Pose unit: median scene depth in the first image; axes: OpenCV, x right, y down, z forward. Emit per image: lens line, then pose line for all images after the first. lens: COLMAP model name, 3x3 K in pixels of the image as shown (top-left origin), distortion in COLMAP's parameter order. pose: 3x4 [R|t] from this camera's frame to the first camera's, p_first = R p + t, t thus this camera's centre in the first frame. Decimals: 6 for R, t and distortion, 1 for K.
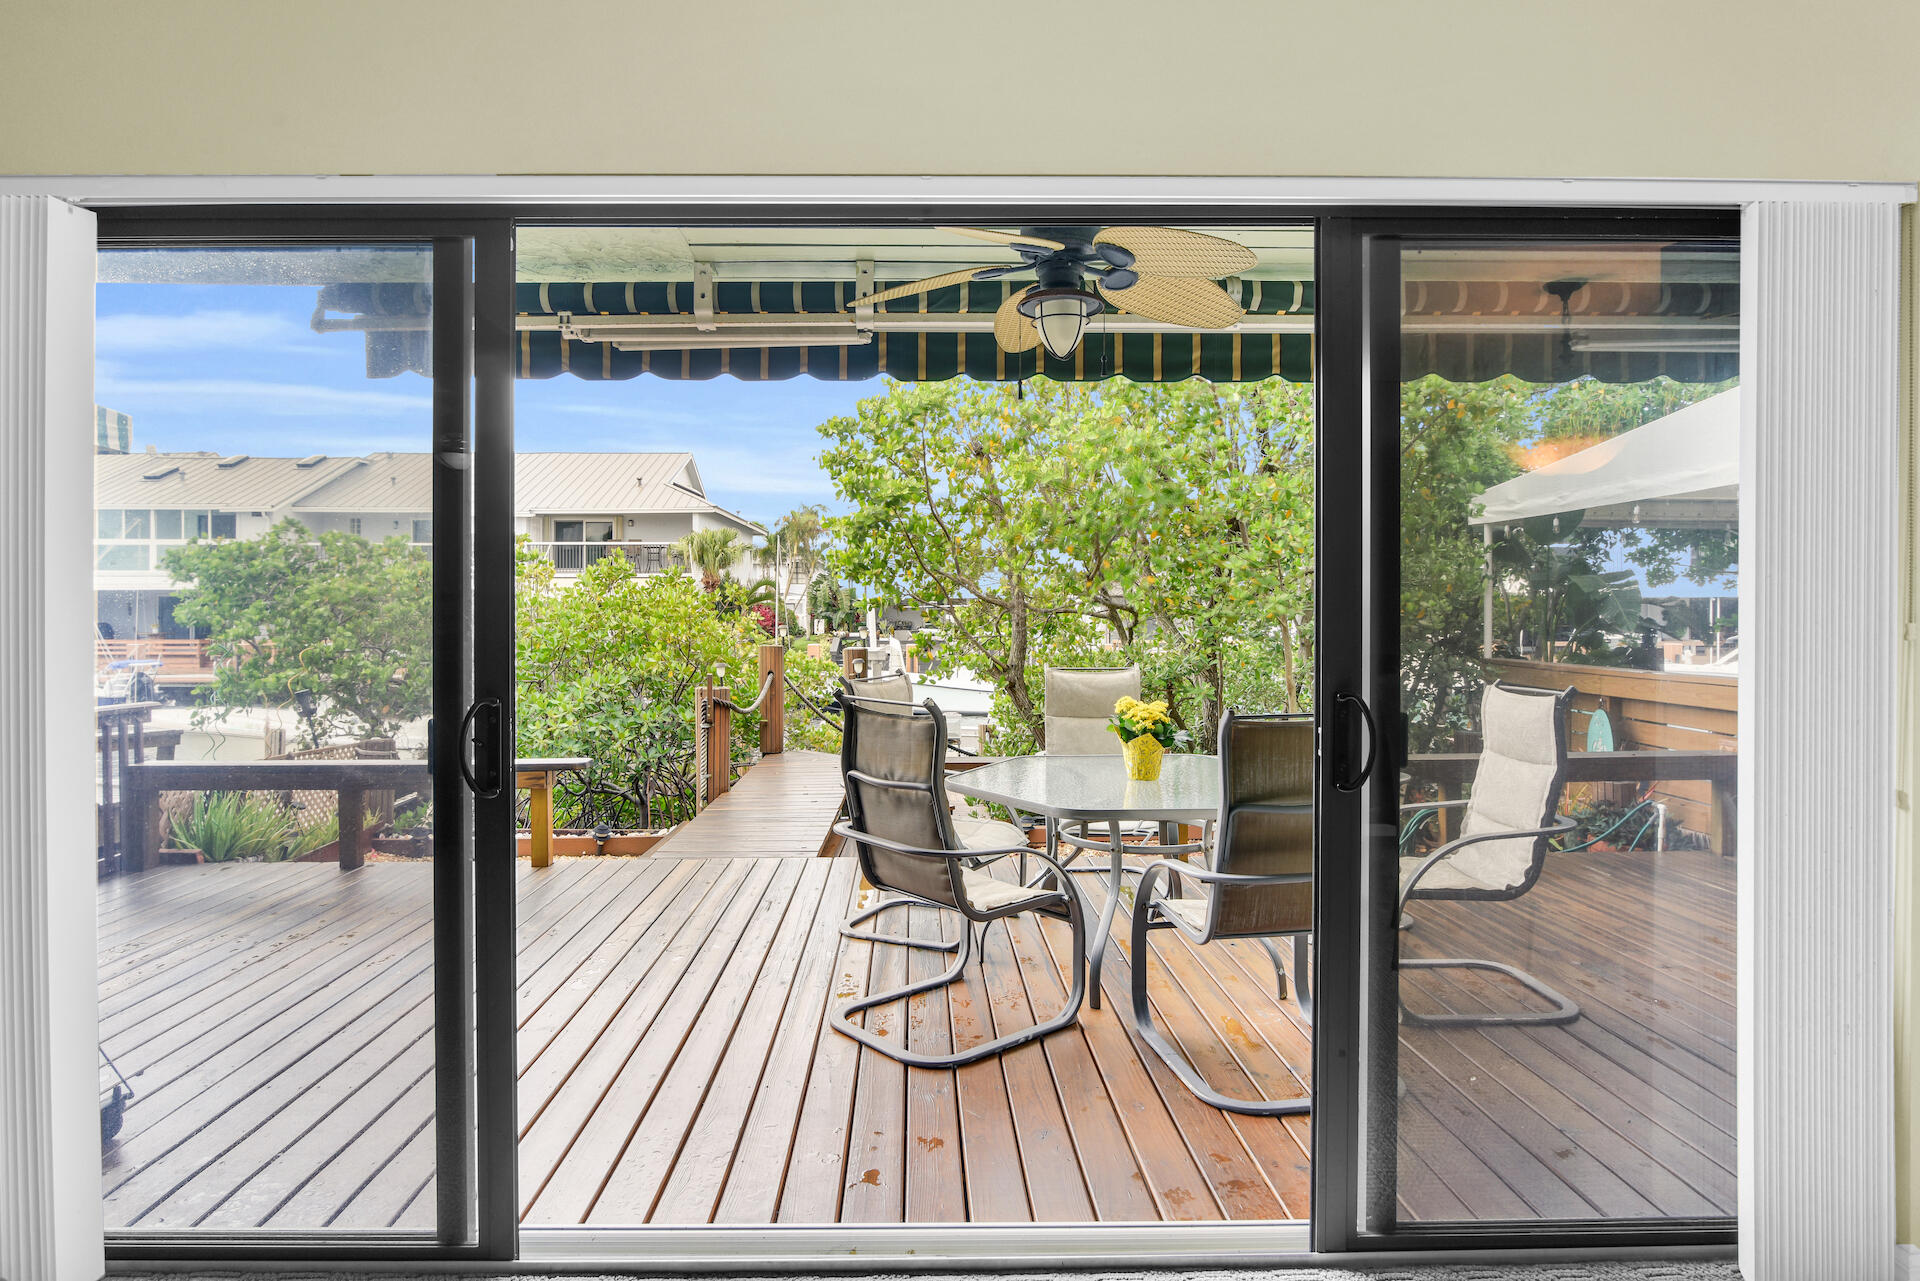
lens RADIAL K [[1082.5, 0, 957.6], [0, 1082.5, 614.1], [0, 0, 1]] dist [-0.005440, -0.000733]
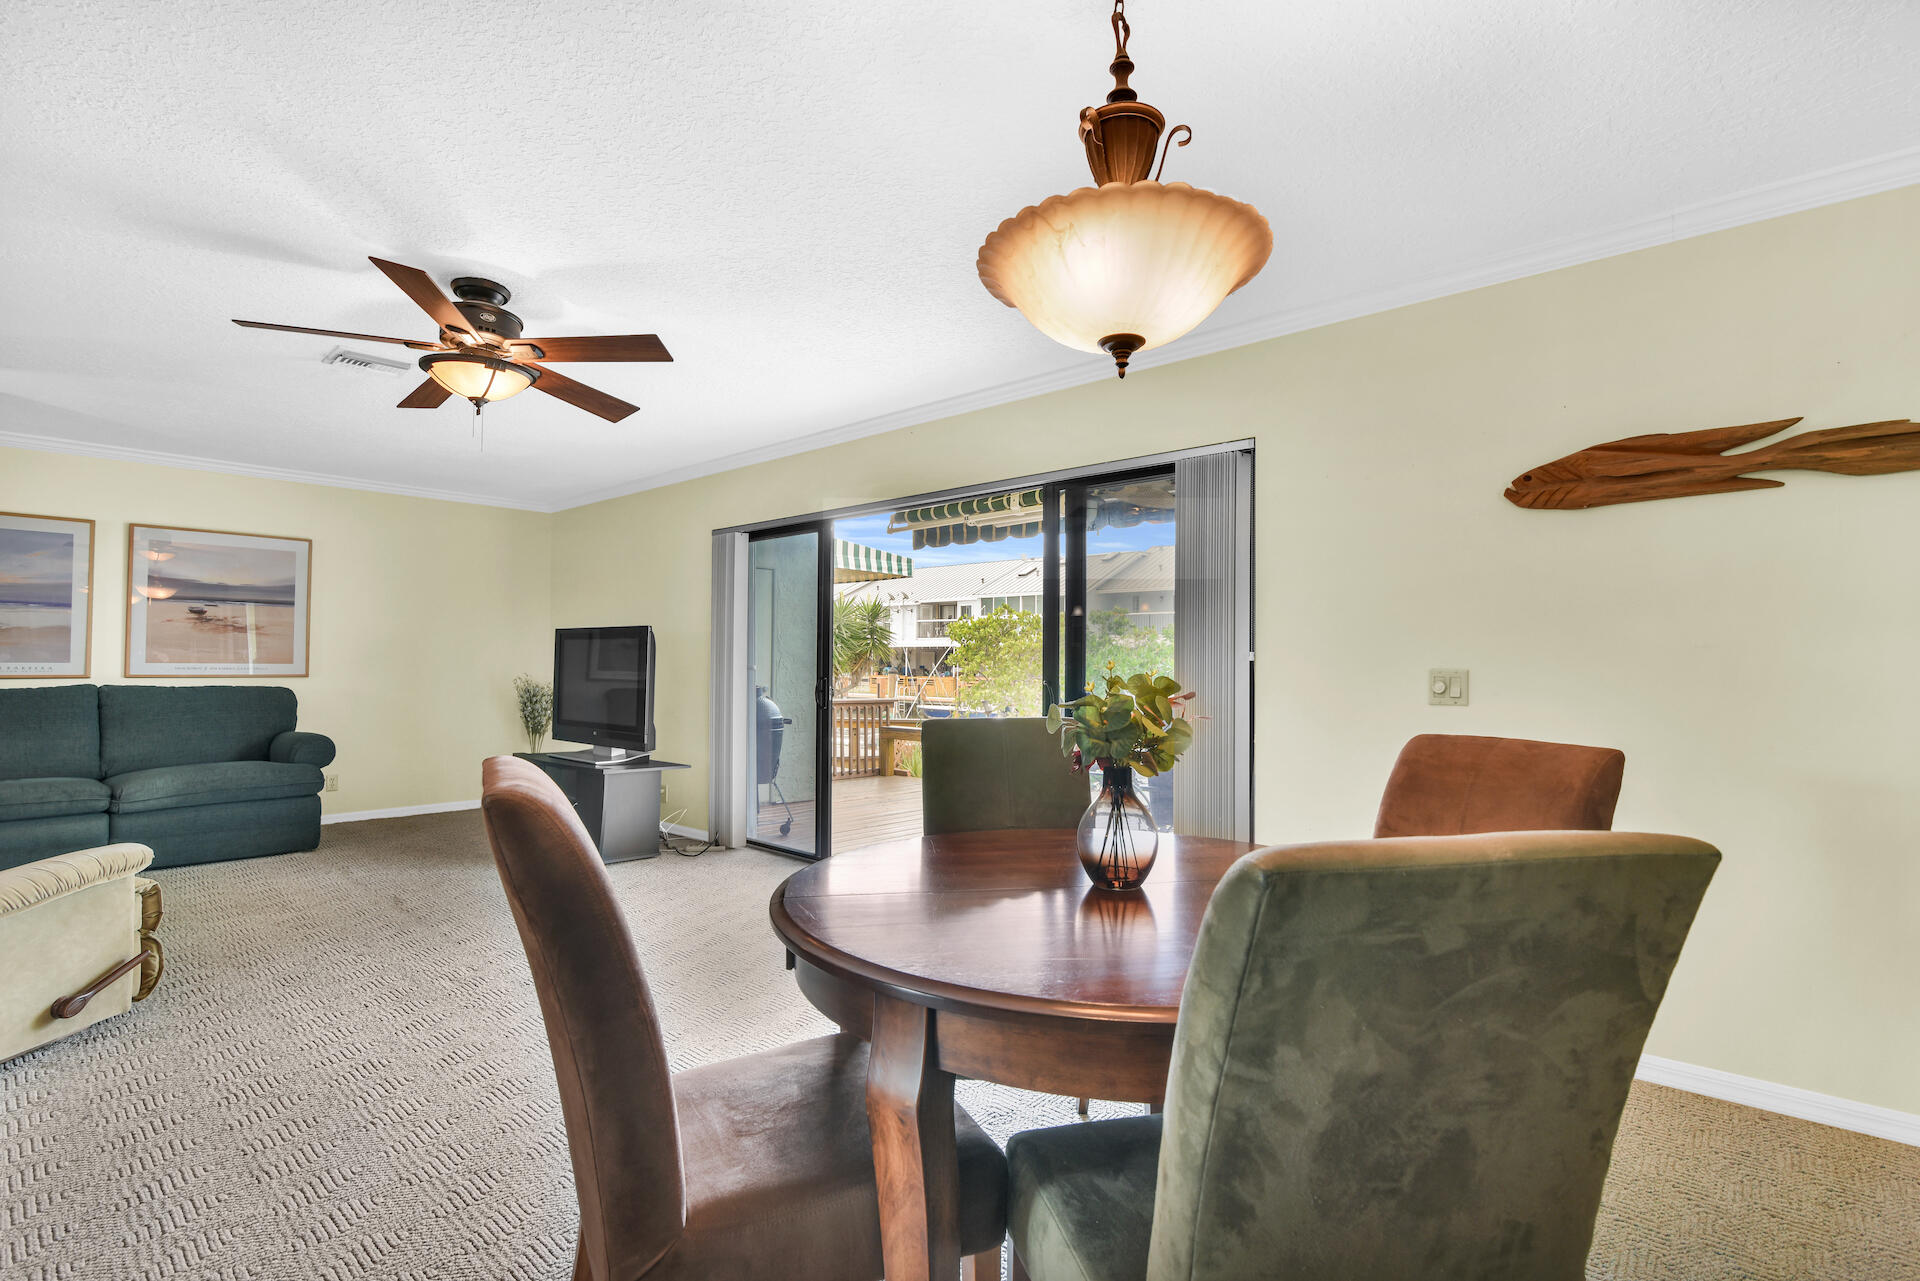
lens RADIAL K [[901.7, 0, 953.9], [0, 901.7, 650.1], [0, 0, 1]] dist [-0.018109, 0.001221]
pose [[0.727989, -0.001178, -0.685588, 0.383385], [-0.011060, 0.999848, -0.013461, 0.007919], [0.685499, 0.017382, 0.727866, -0.147820]]
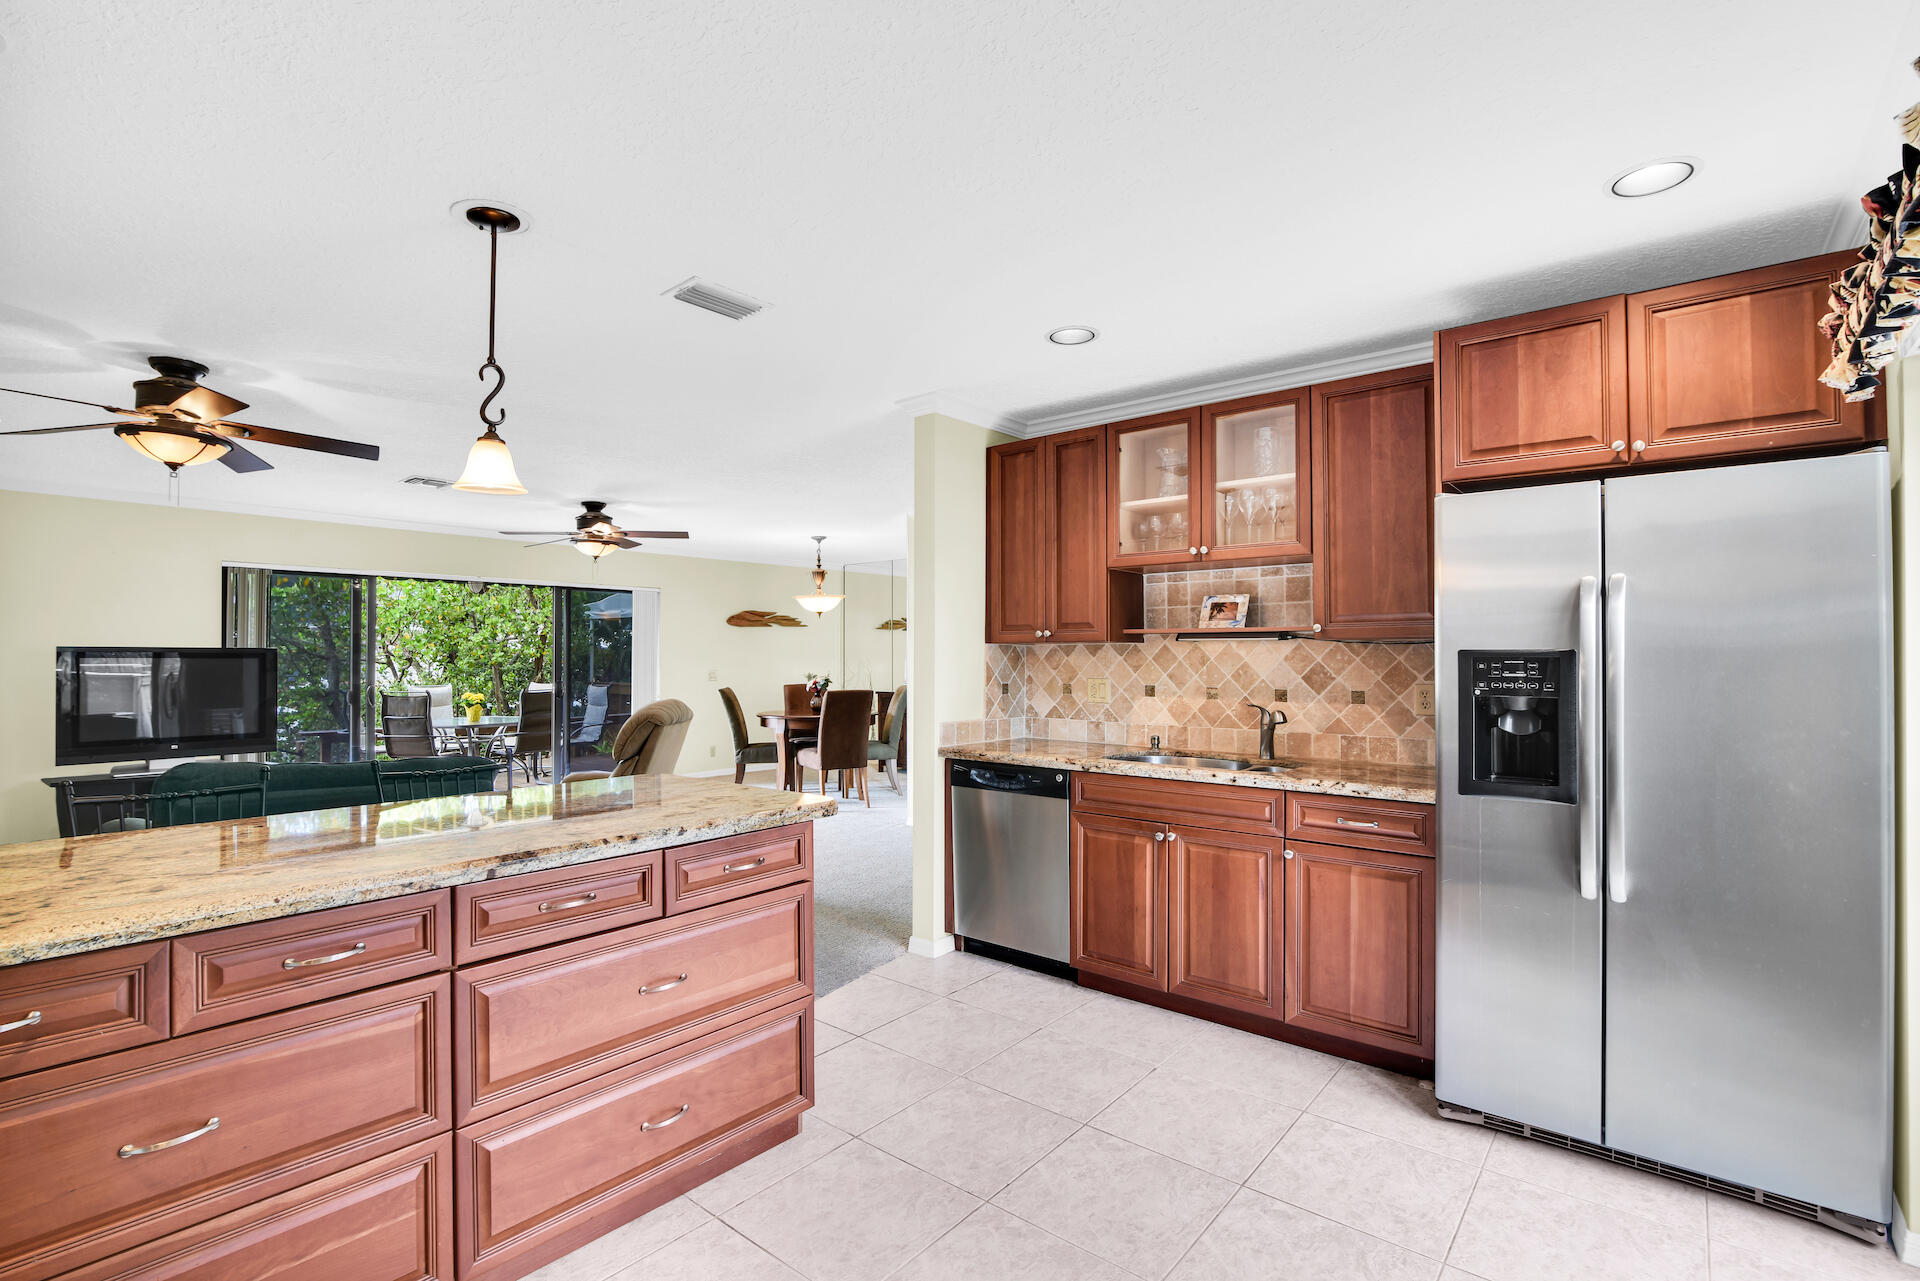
lens RADIAL K [[887.0, 0, 955.1], [0, 887.0, 667.3], [0, 0, 1]] dist [-0.018700, 0.000246]
pose [[0.667567, -0.008441, 0.744501, -0.366685], [-0.000747, 0.999928, 0.012007, -0.009808], [-0.744549, -0.008571, 0.667513, -0.775027]]
